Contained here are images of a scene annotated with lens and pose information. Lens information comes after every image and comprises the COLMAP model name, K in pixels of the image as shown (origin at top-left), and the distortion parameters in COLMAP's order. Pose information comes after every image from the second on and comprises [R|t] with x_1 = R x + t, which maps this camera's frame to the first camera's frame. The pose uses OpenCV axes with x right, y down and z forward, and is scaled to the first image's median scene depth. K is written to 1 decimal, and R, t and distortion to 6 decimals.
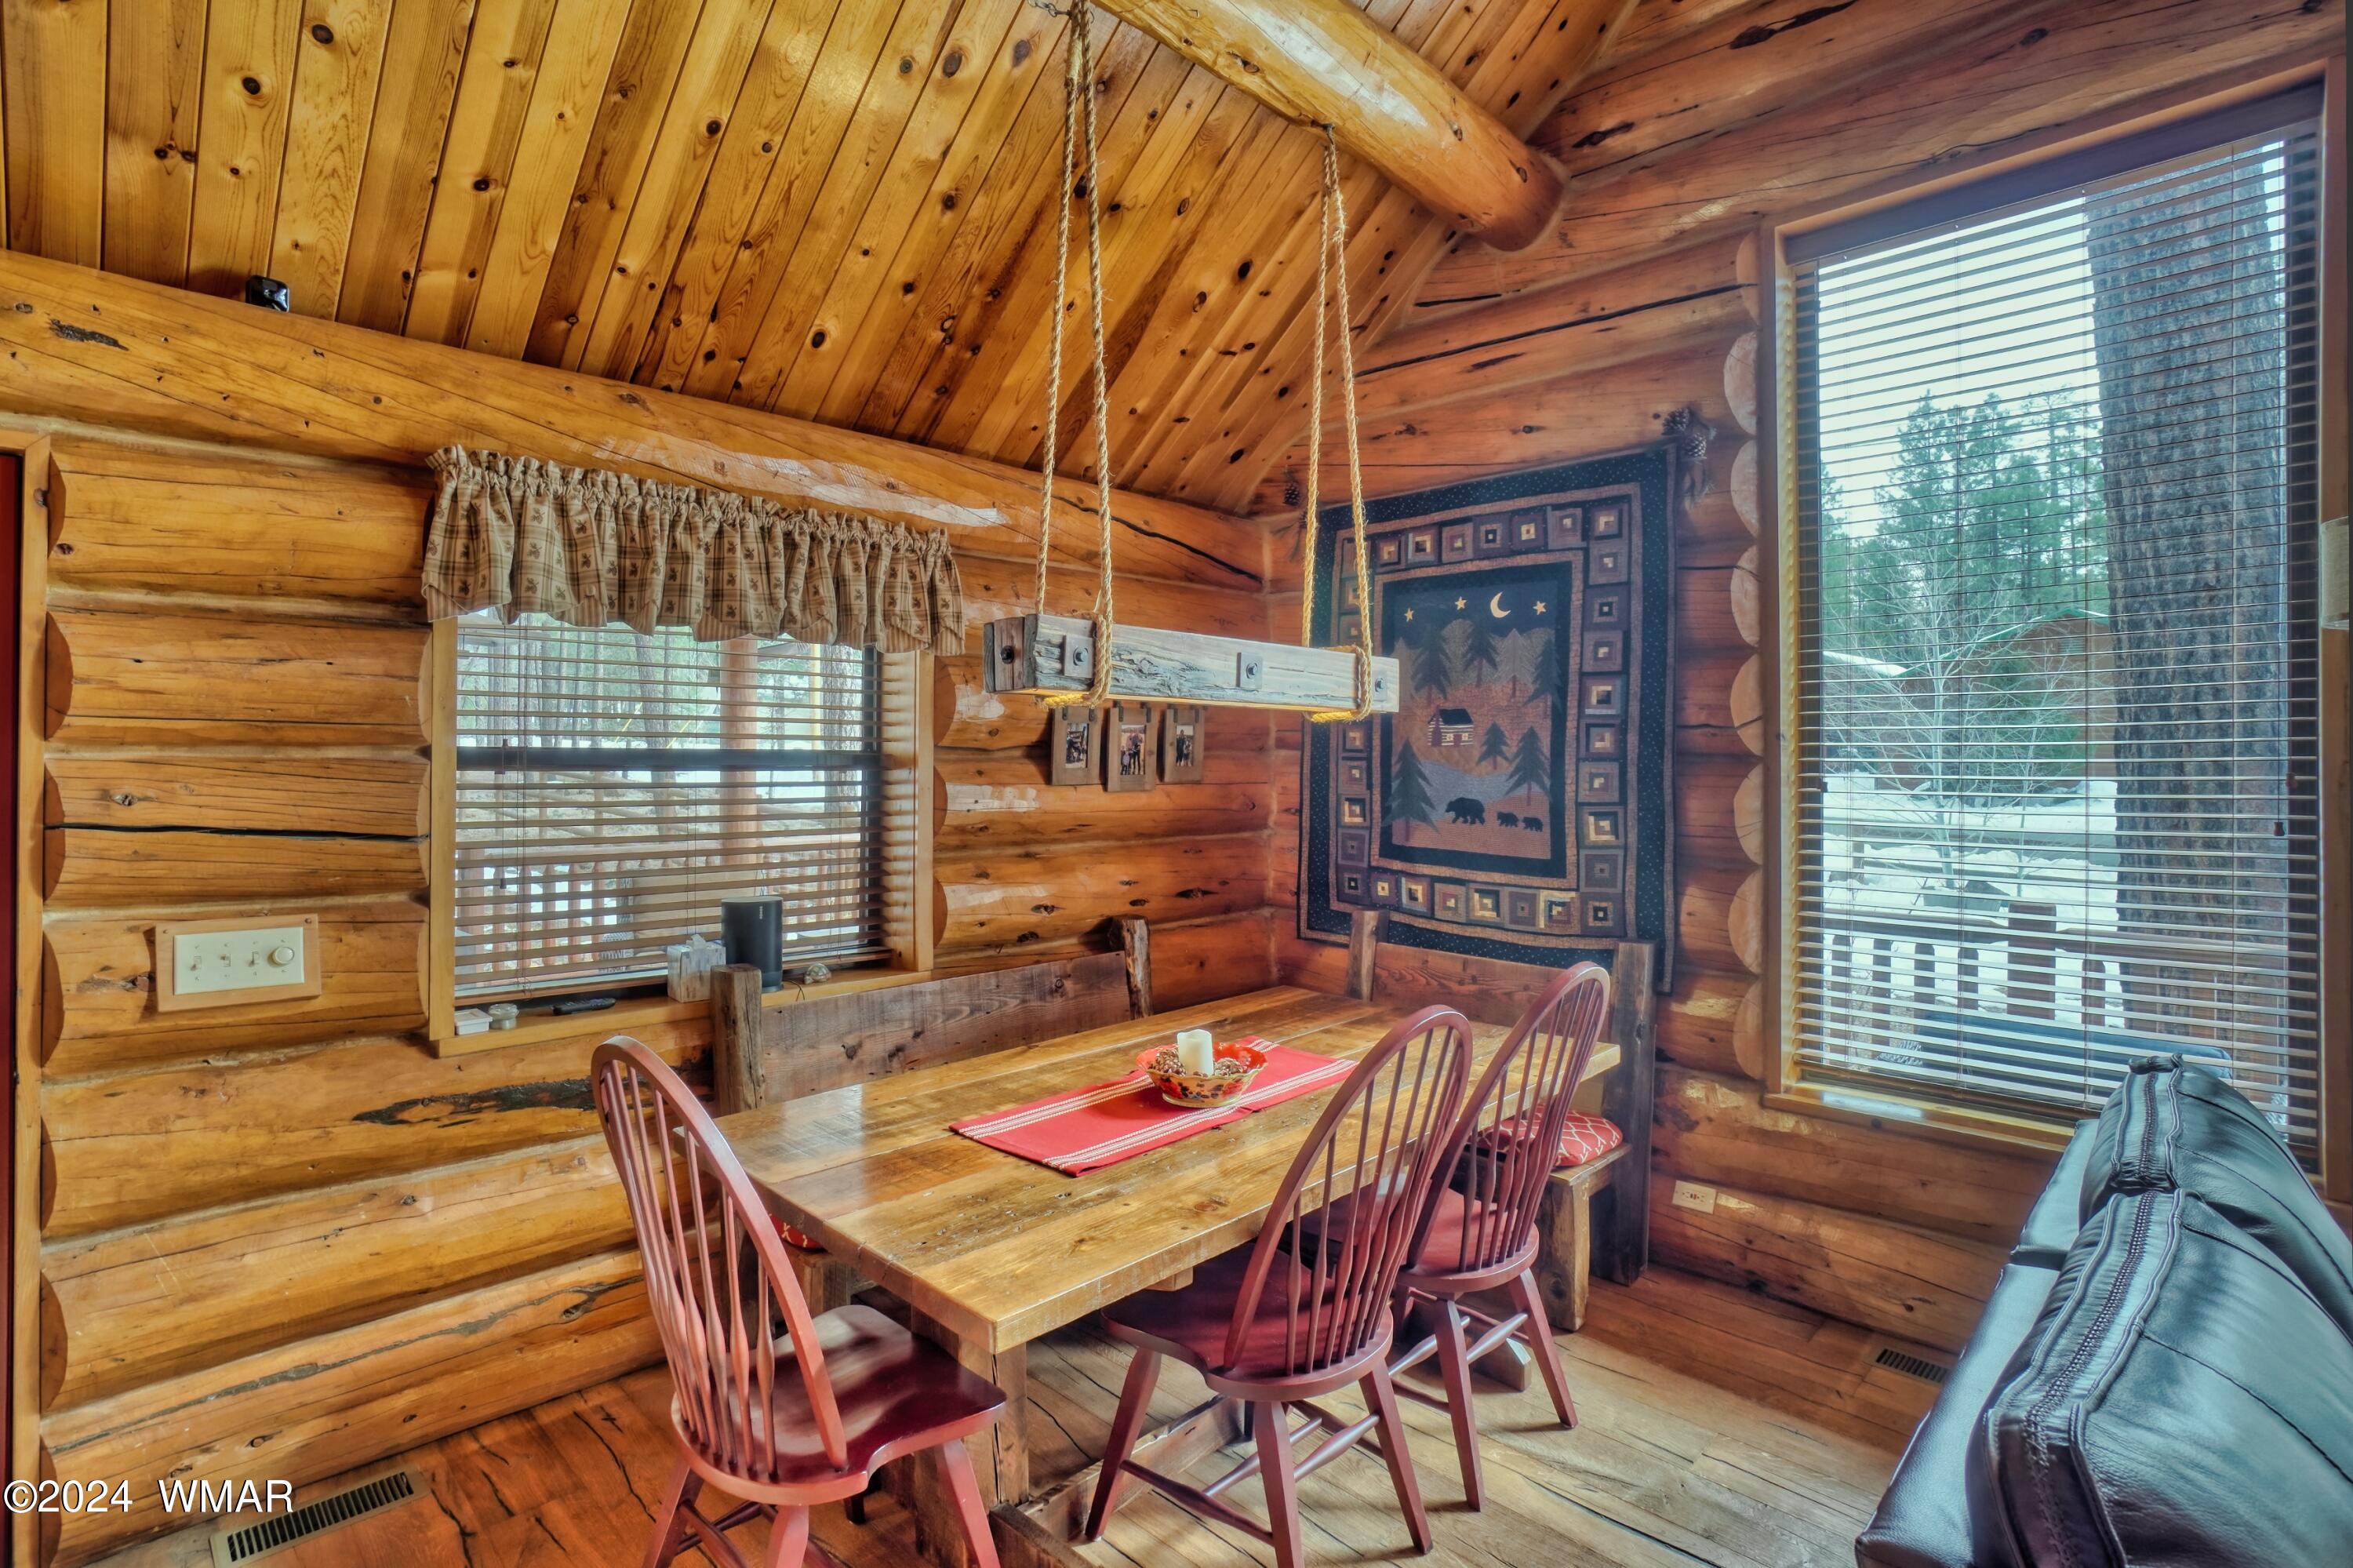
lens RADIAL K [[1139.6, 0, 1176.5], [0, 1139.6, 784.0], [0, 0, 1]] dist [-0.048657, 0.000122]
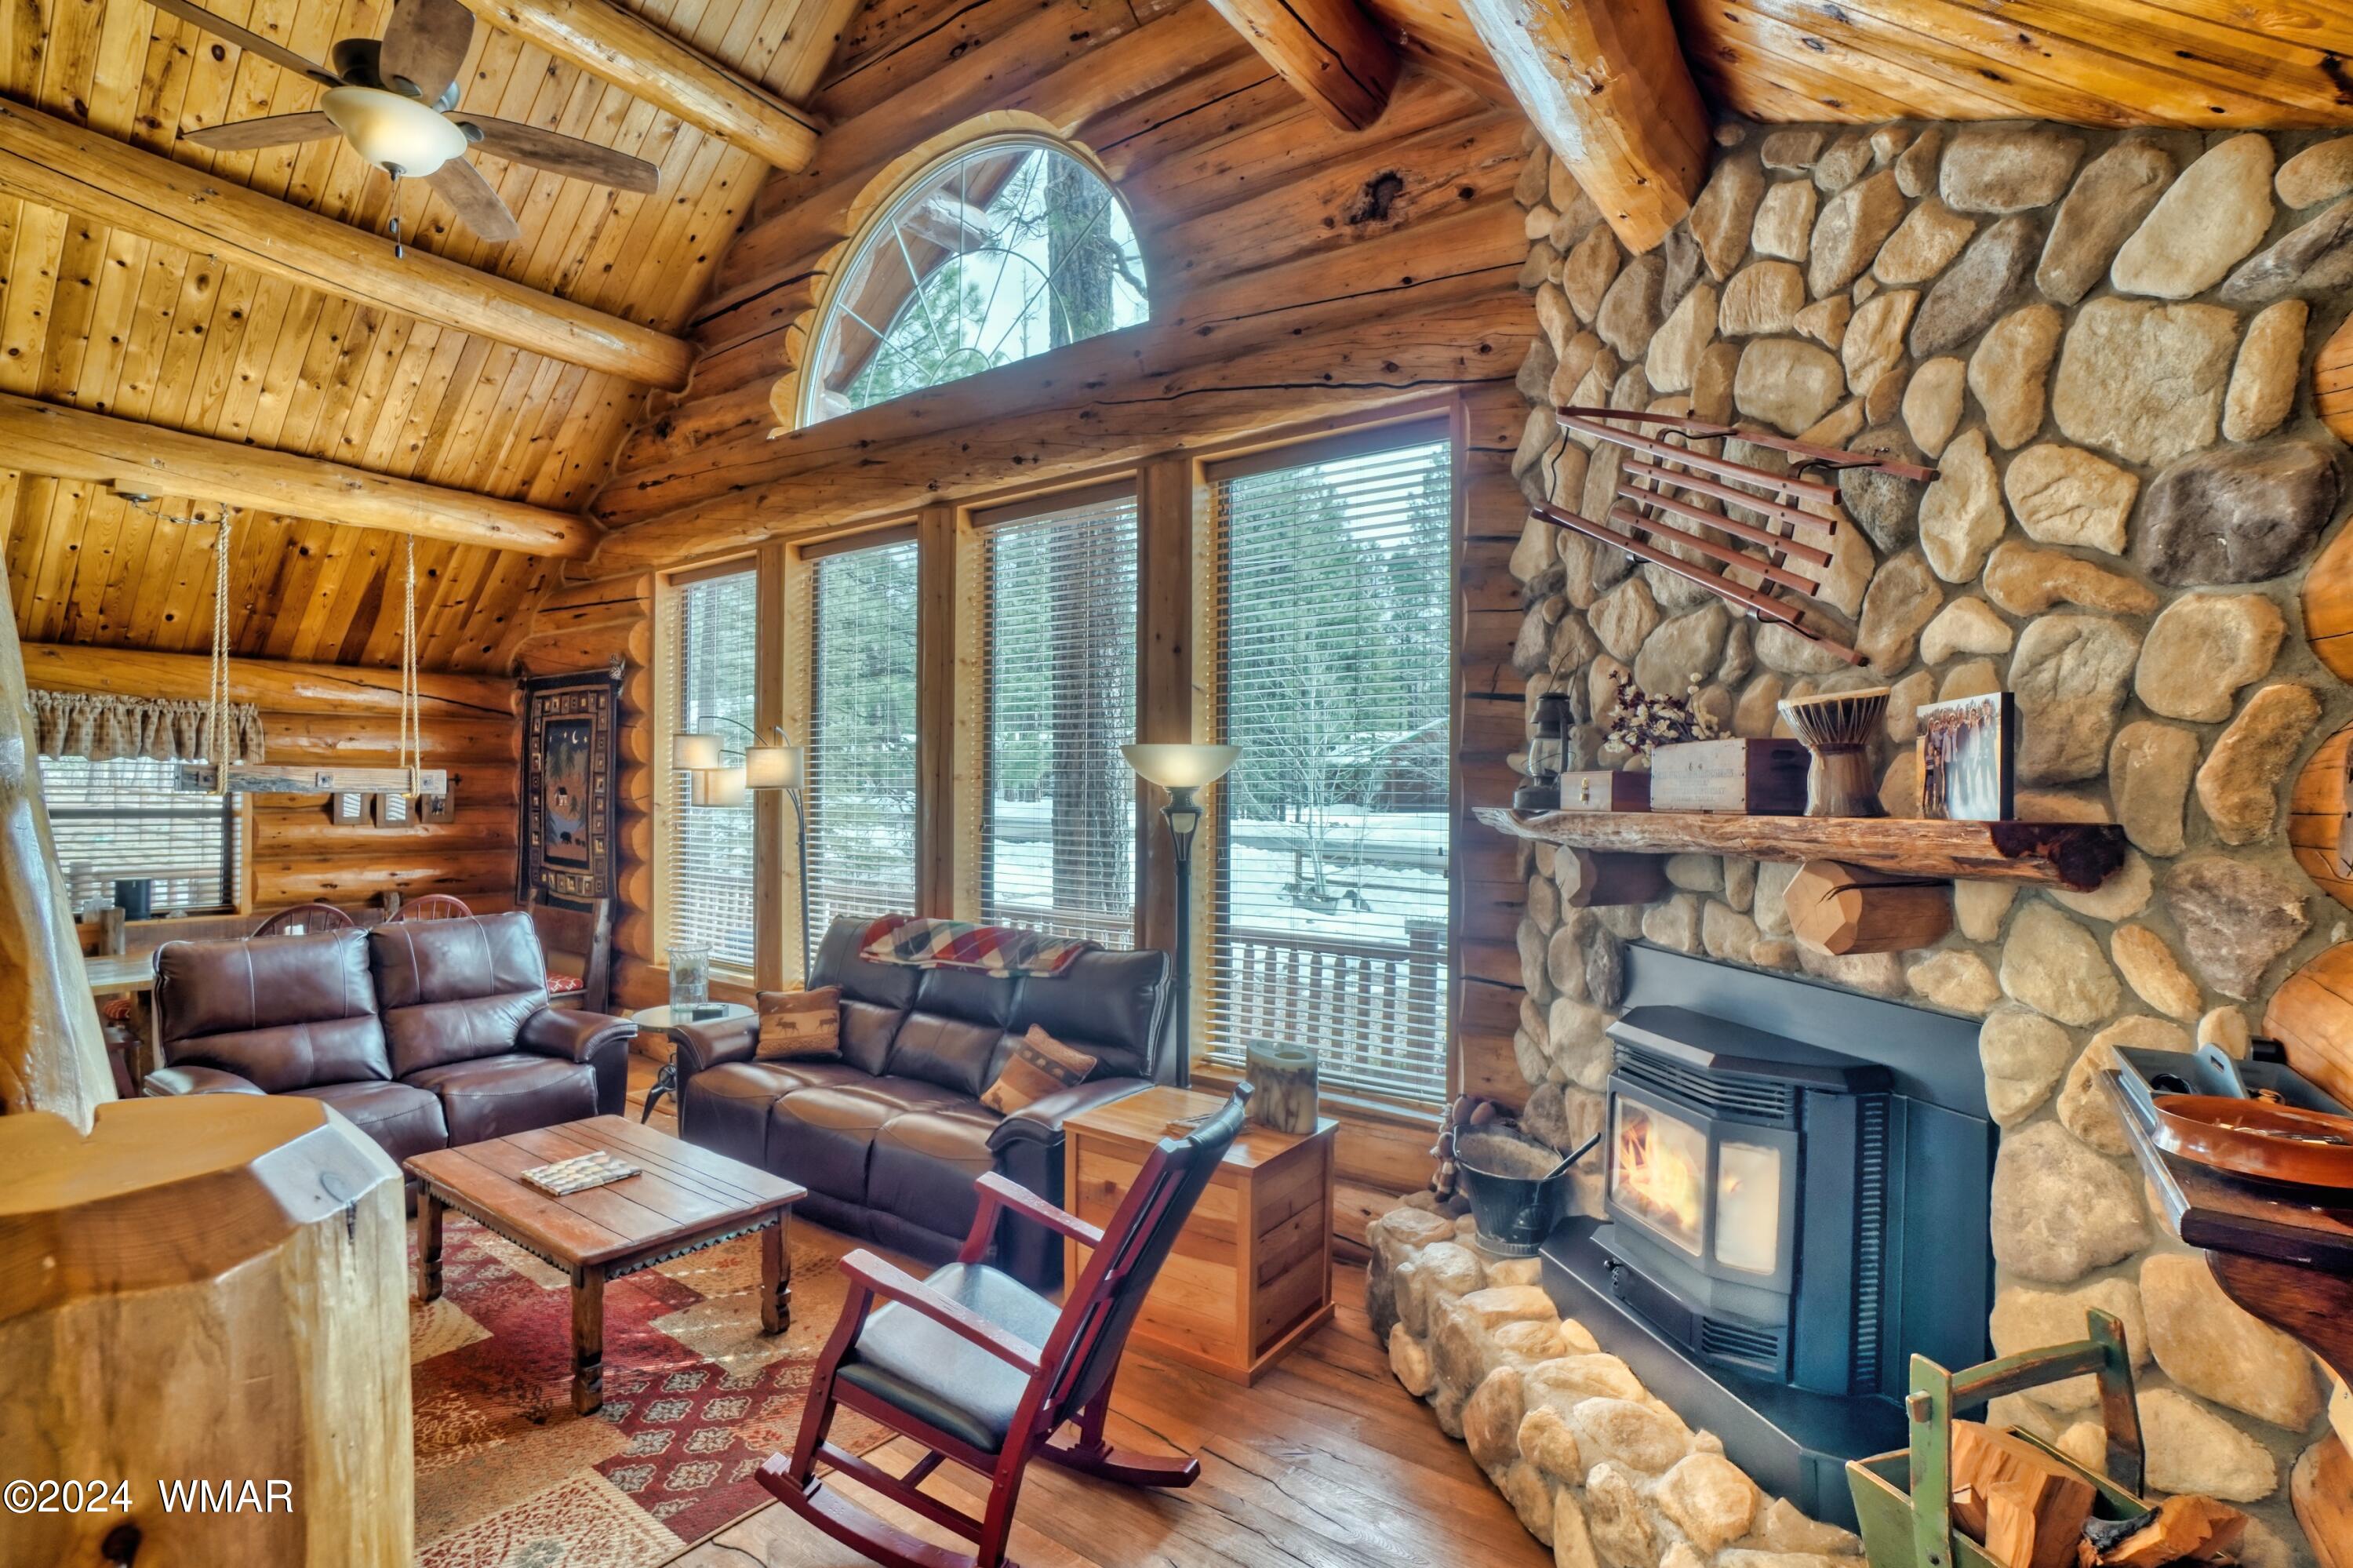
lens RADIAL K [[1102.2, 0, 1176.5], [0, 1102.2, 784.0], [0, 0, 1]] dist [0.001479, 0.001020]
pose [[0.990912, 0.004341, 0.134438, 1.199870], [-0.001327, 0.999746, -0.022498, -0.033061], [-0.134502, 0.022115, 0.990667, -1.226919]]
